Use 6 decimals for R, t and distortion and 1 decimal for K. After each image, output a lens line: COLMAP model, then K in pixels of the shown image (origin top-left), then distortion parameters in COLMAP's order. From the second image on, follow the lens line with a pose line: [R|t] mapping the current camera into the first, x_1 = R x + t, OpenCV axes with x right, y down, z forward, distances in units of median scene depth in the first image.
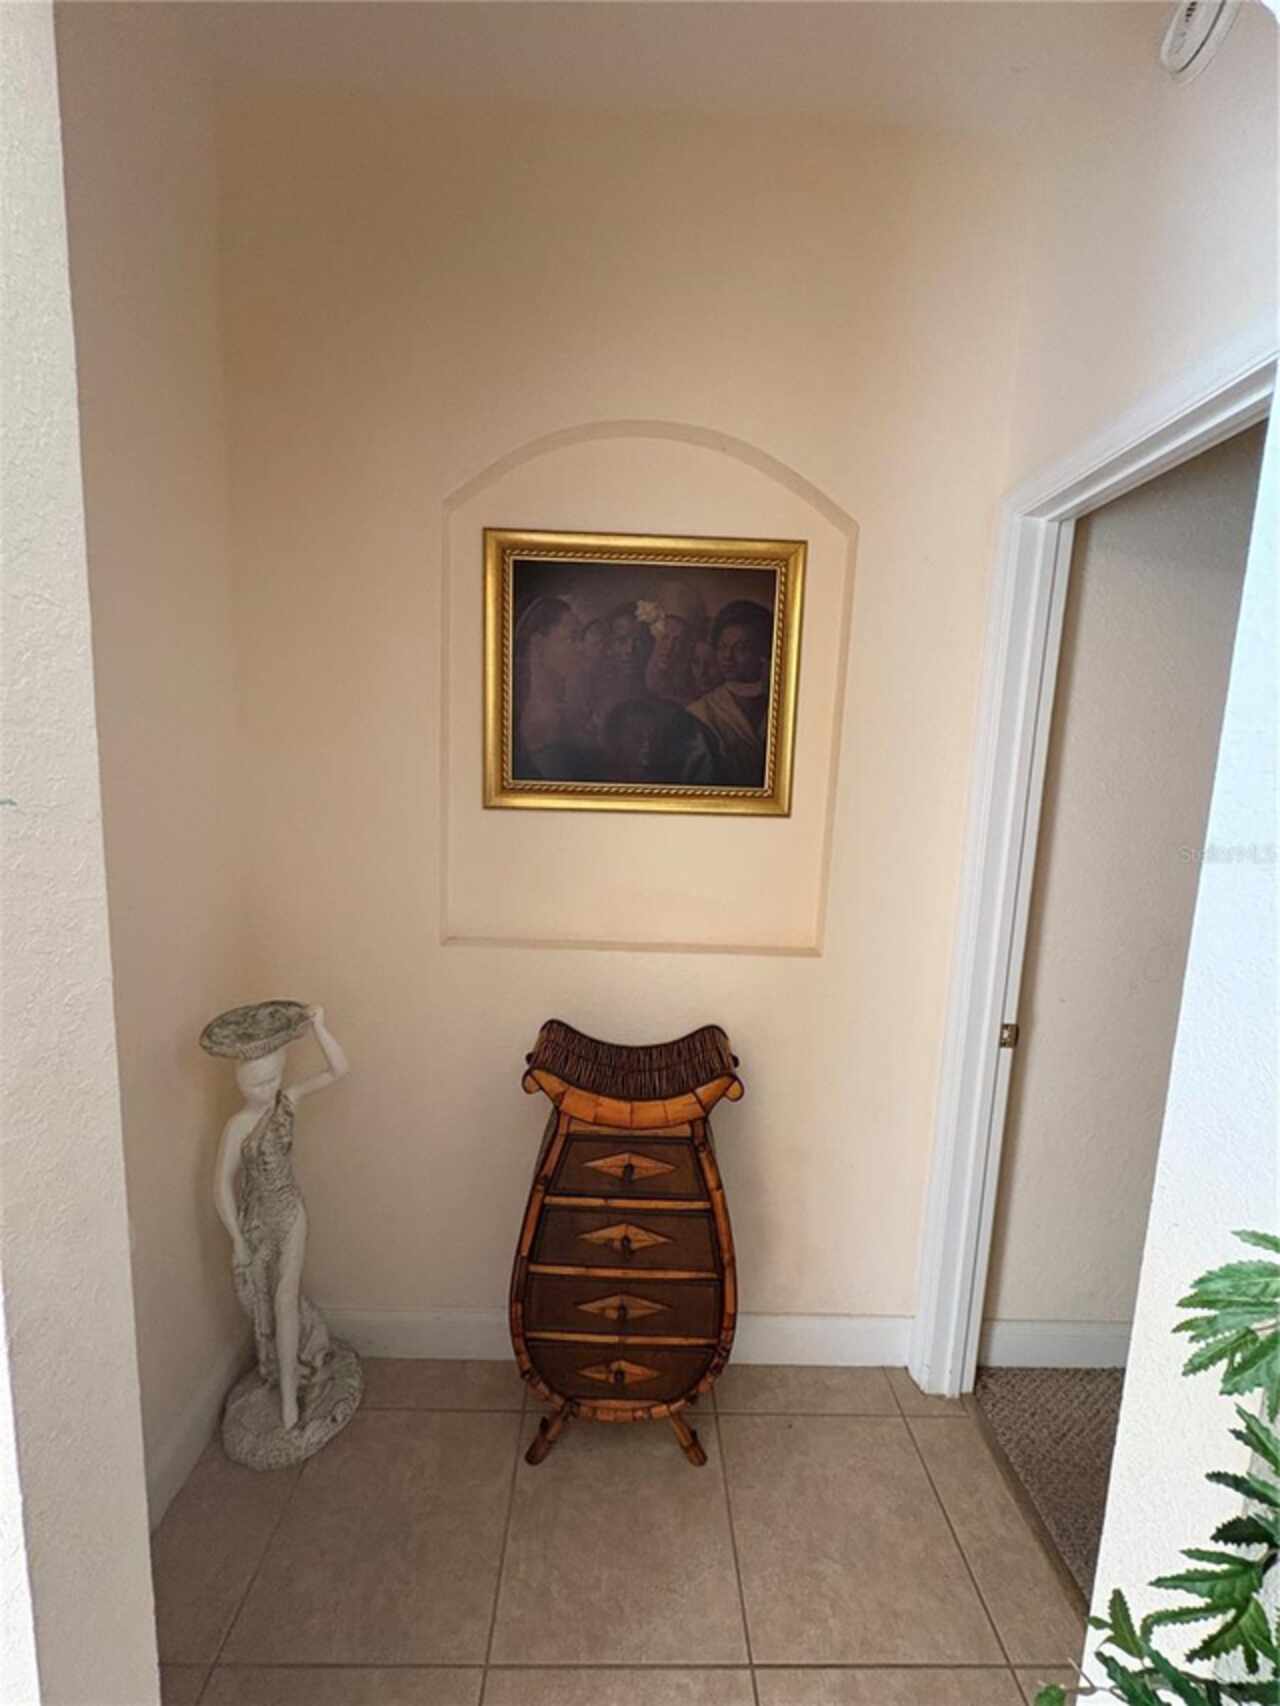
lens RADIAL K [[680.3, 0, 639.0], [0, 680.3, 850.8], [0, 0, 1]] dist [0.000249, 0.000267]
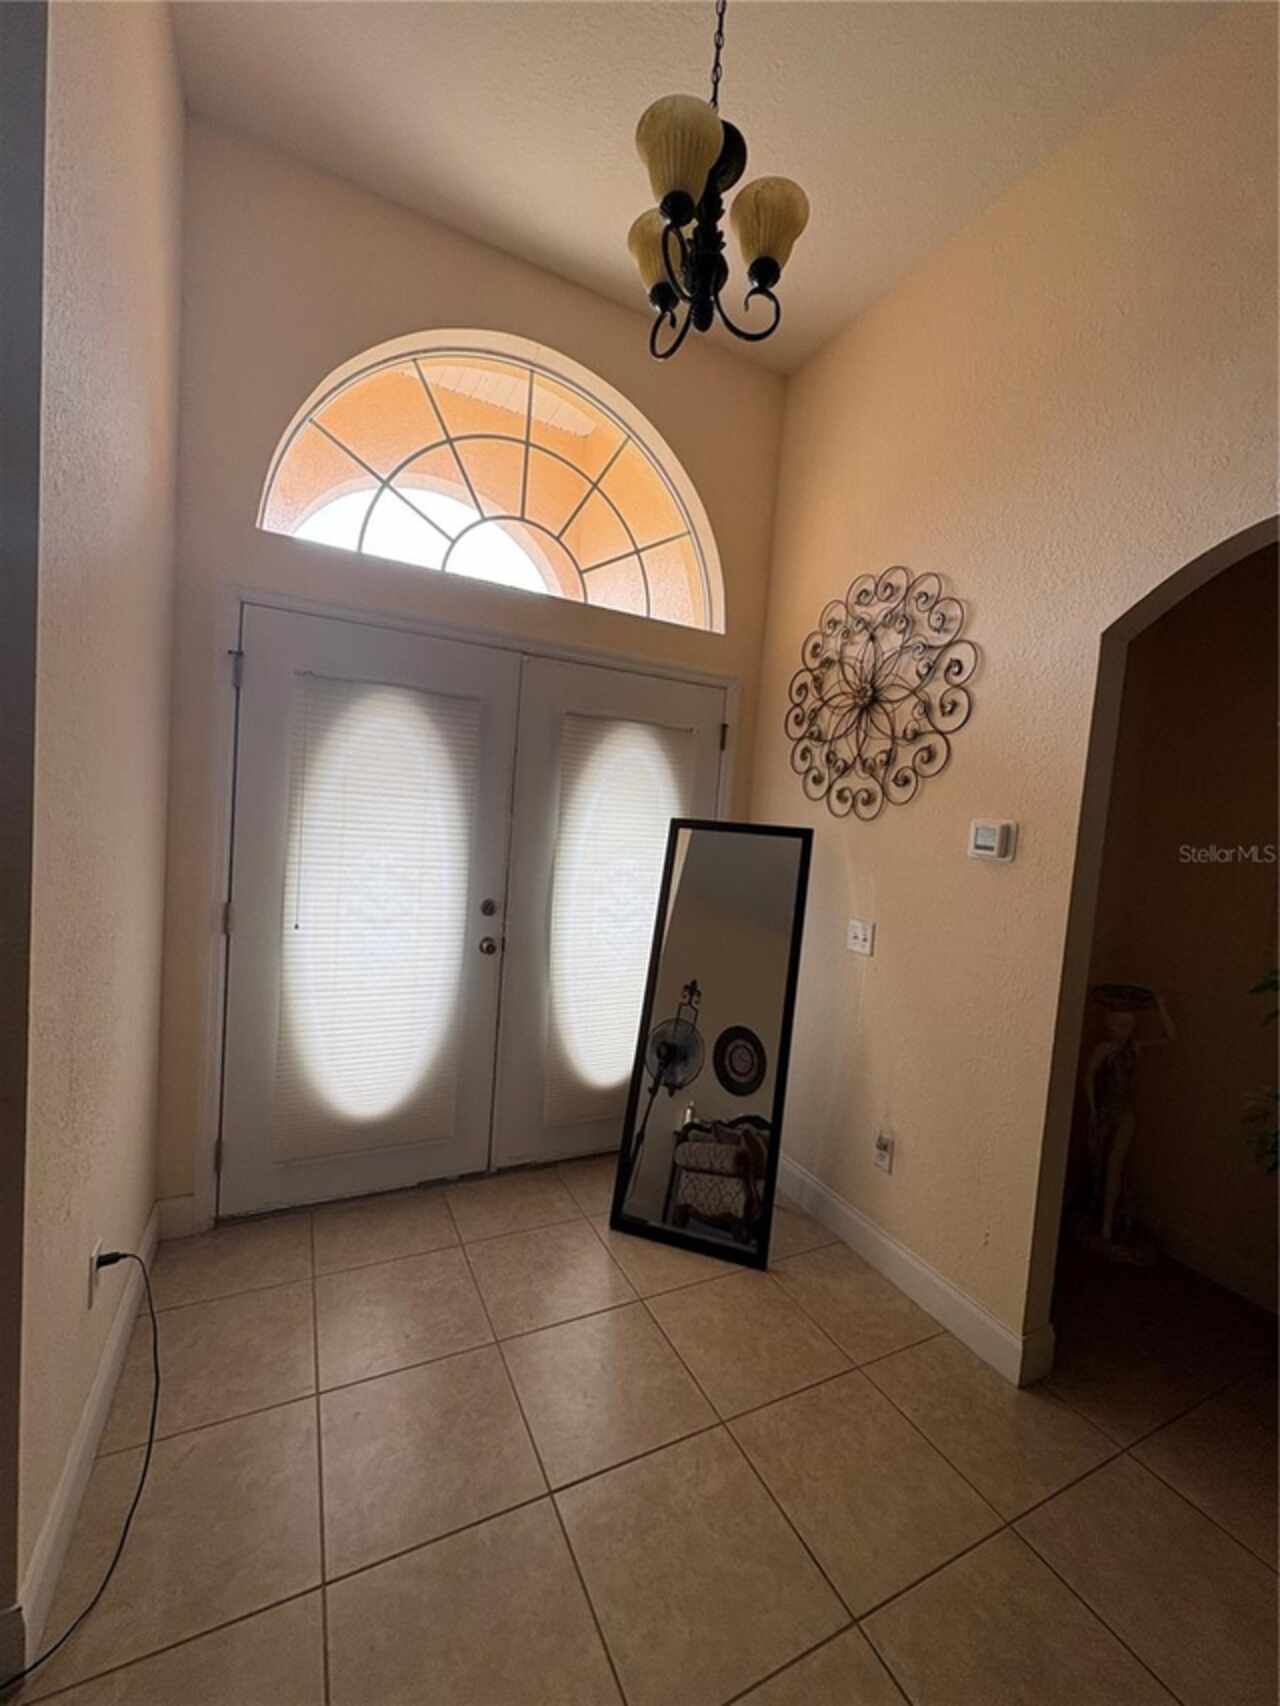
lens RADIAL K [[680.3, 0, 639.0], [0, 680.3, 850.8], [0, 0, 1]] dist [0.000249, 0.000267]
pose [[0.431920, 0.053838, -0.900304, 0.465027], [-0.179149, 0.983448, -0.027136, 0.154701], [0.883941, 0.173010, 0.434415, -0.938171]]
